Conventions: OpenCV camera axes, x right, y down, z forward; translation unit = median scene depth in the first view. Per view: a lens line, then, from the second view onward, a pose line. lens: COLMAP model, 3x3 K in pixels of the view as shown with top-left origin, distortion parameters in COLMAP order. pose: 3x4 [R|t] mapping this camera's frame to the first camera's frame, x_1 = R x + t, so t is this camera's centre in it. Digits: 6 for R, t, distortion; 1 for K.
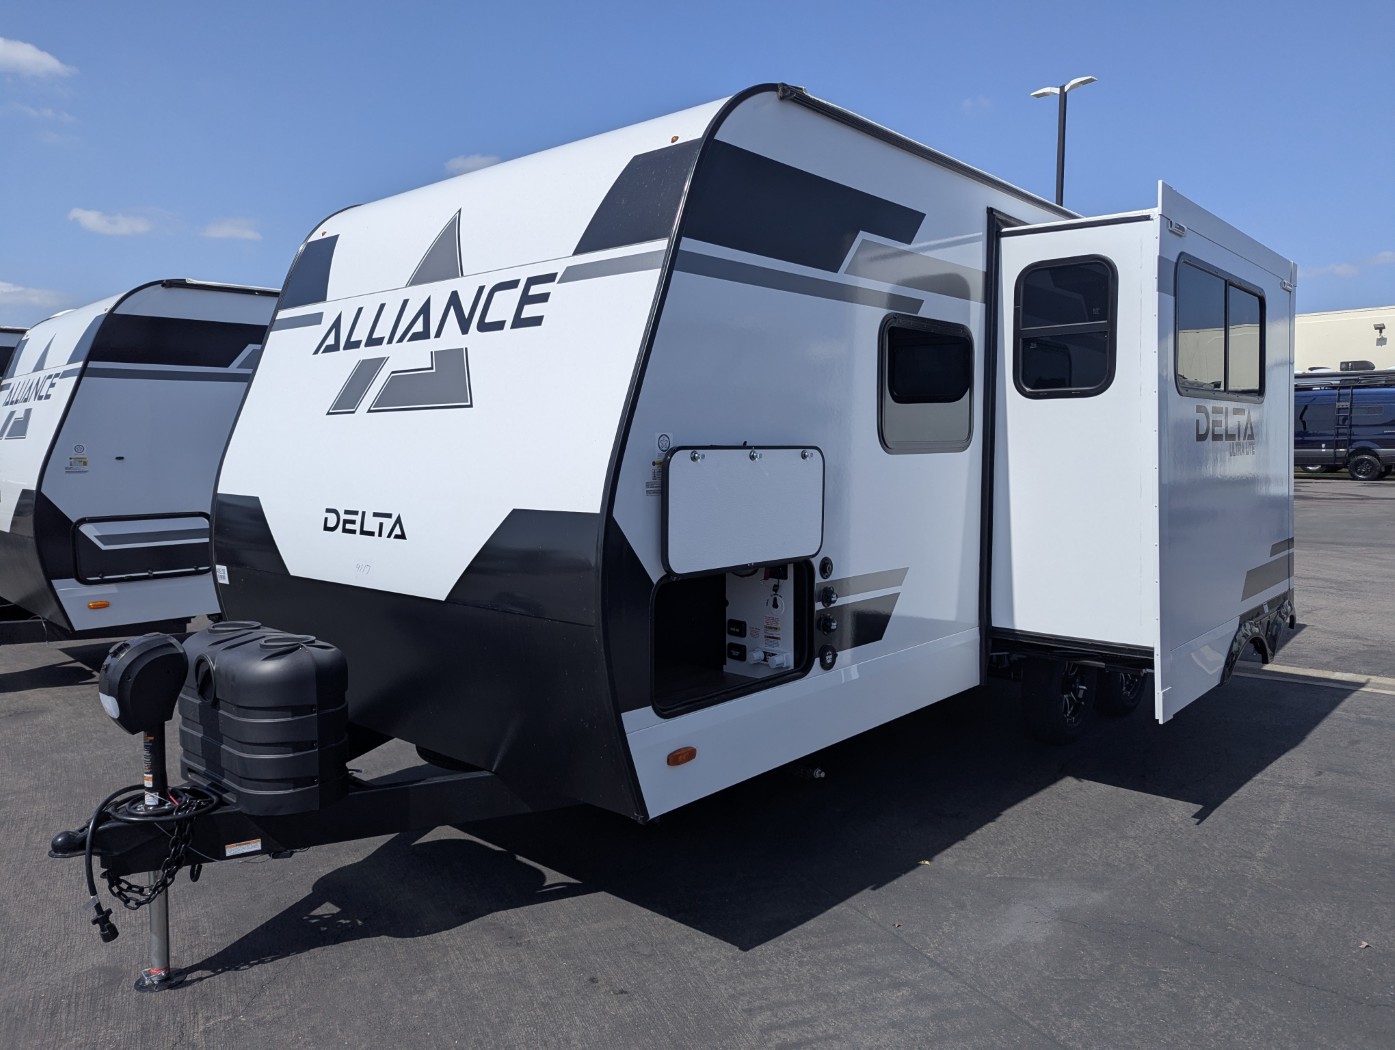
lens RADIAL K [[974.5, 0, 698.4], [0, 974.5, 518.0], [0, 0, 1]] dist [0.050590, -0.040929]
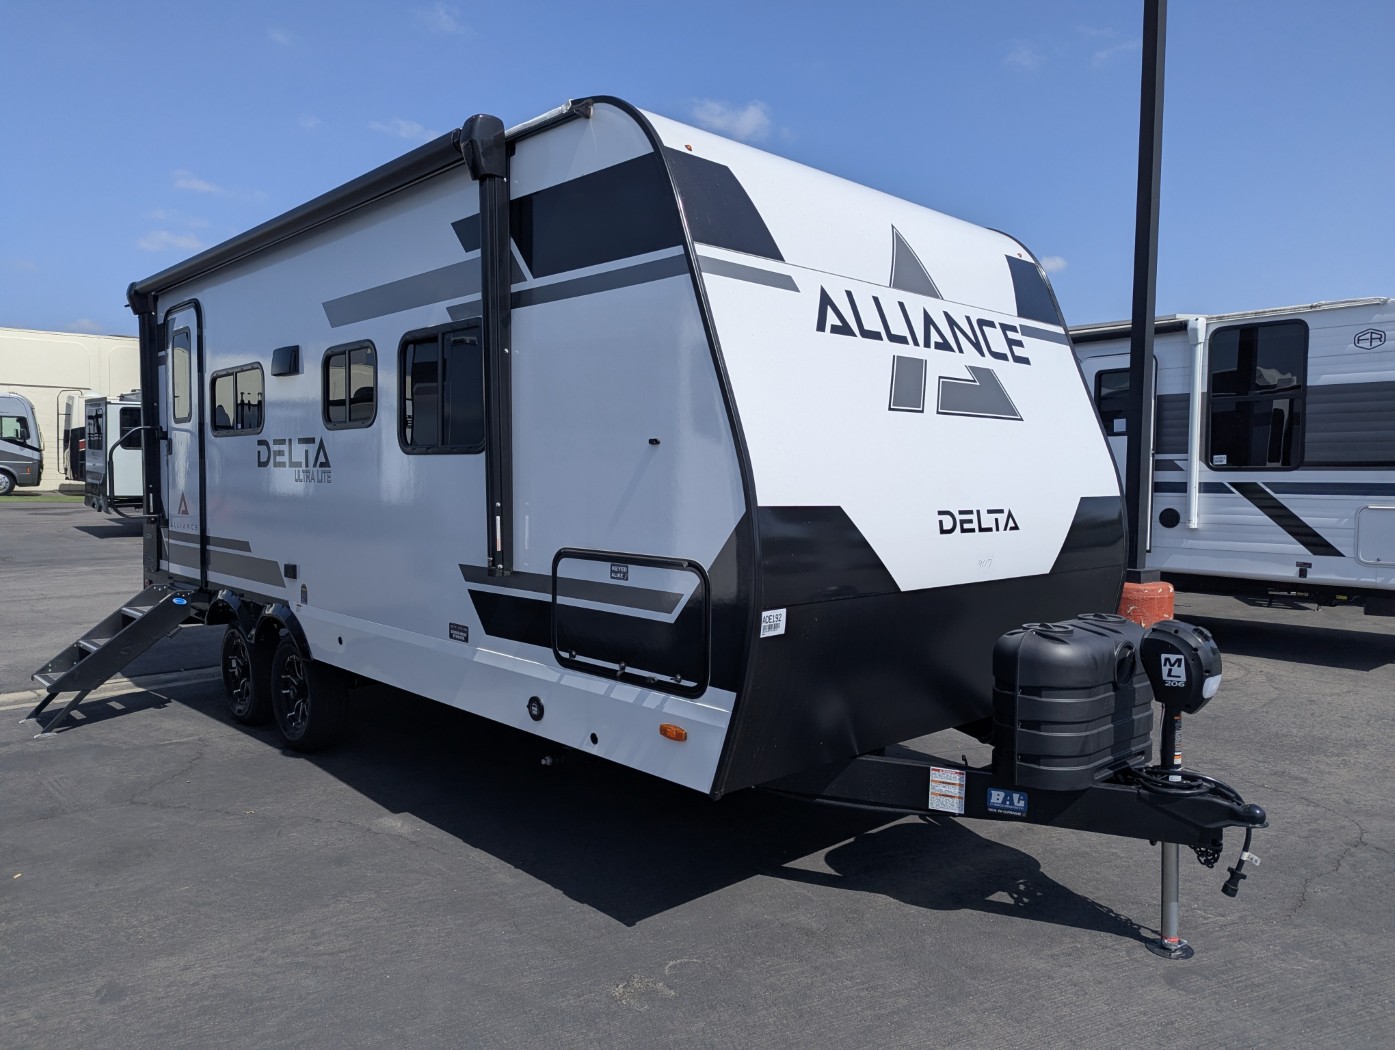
lens RADIAL K [[981.5, 0, 697.5], [0, 981.5, 525.0], [0, 0, 1]] dist [0.062895, -0.056793]
pose [[0.100051, -0.045411, 0.993945, -1.455341], [0.060411, 0.997392, 0.039488, -0.051722], [-0.993147, 0.056095, 0.102534, 1.215868]]
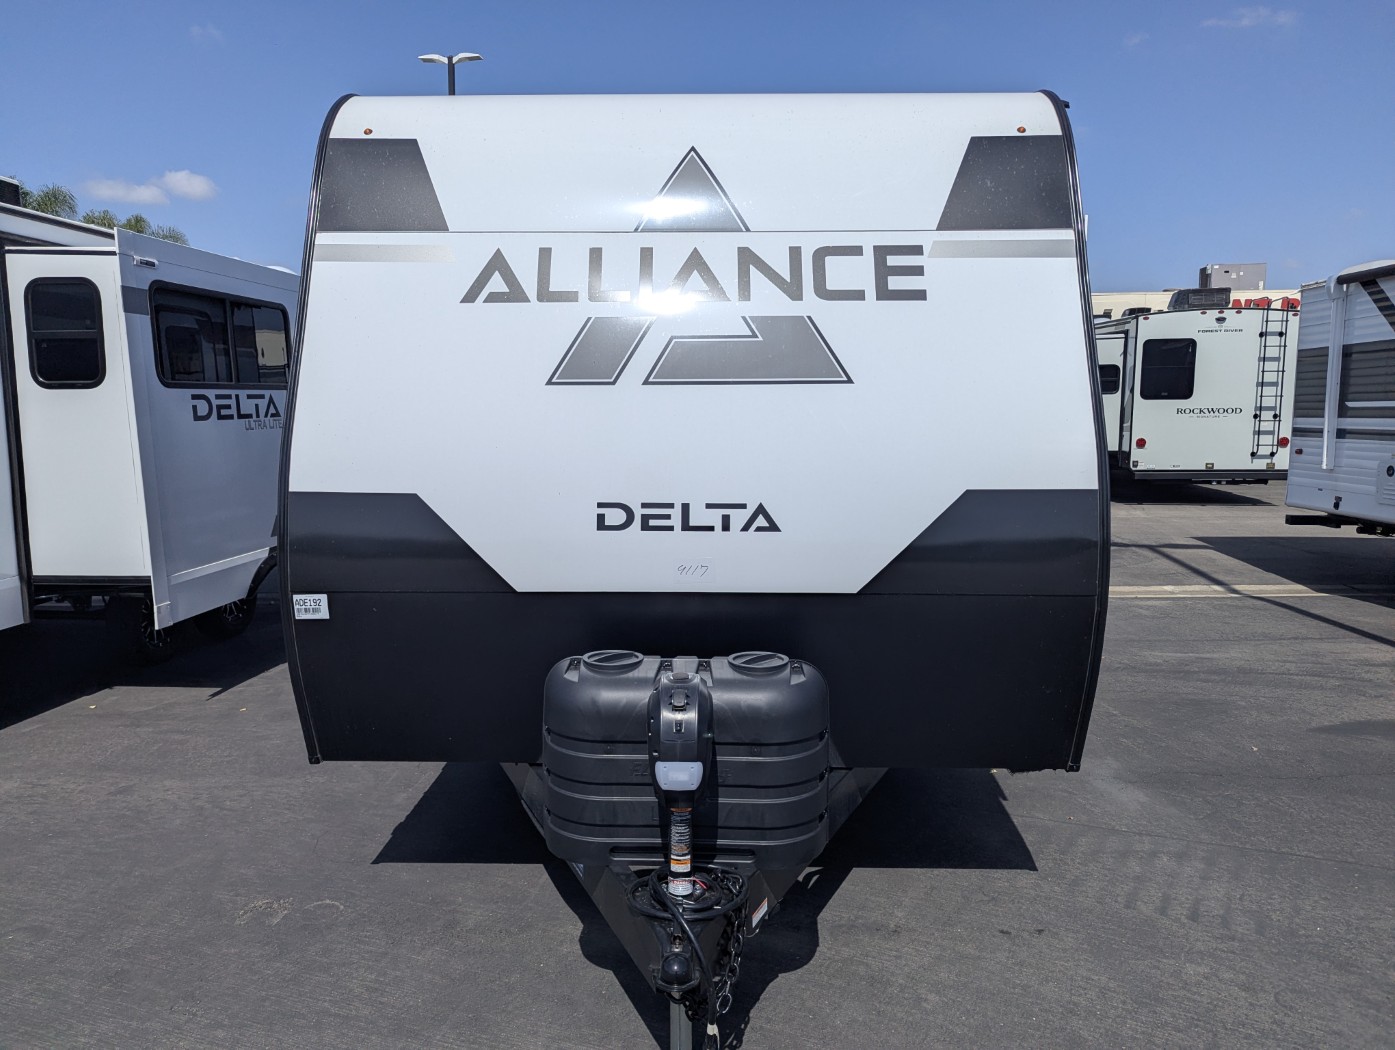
lens RADIAL K [[981.5, 0, 697.5], [0, 981.5, 525.0], [0, 0, 1]] dist [0.062895, -0.056793]
pose [[0.773109, -0.072031, 0.630170, -0.885030], [0.043592, 0.997216, 0.060506, -0.039457], [-0.632774, -0.019307, 0.774096, 0.345855]]
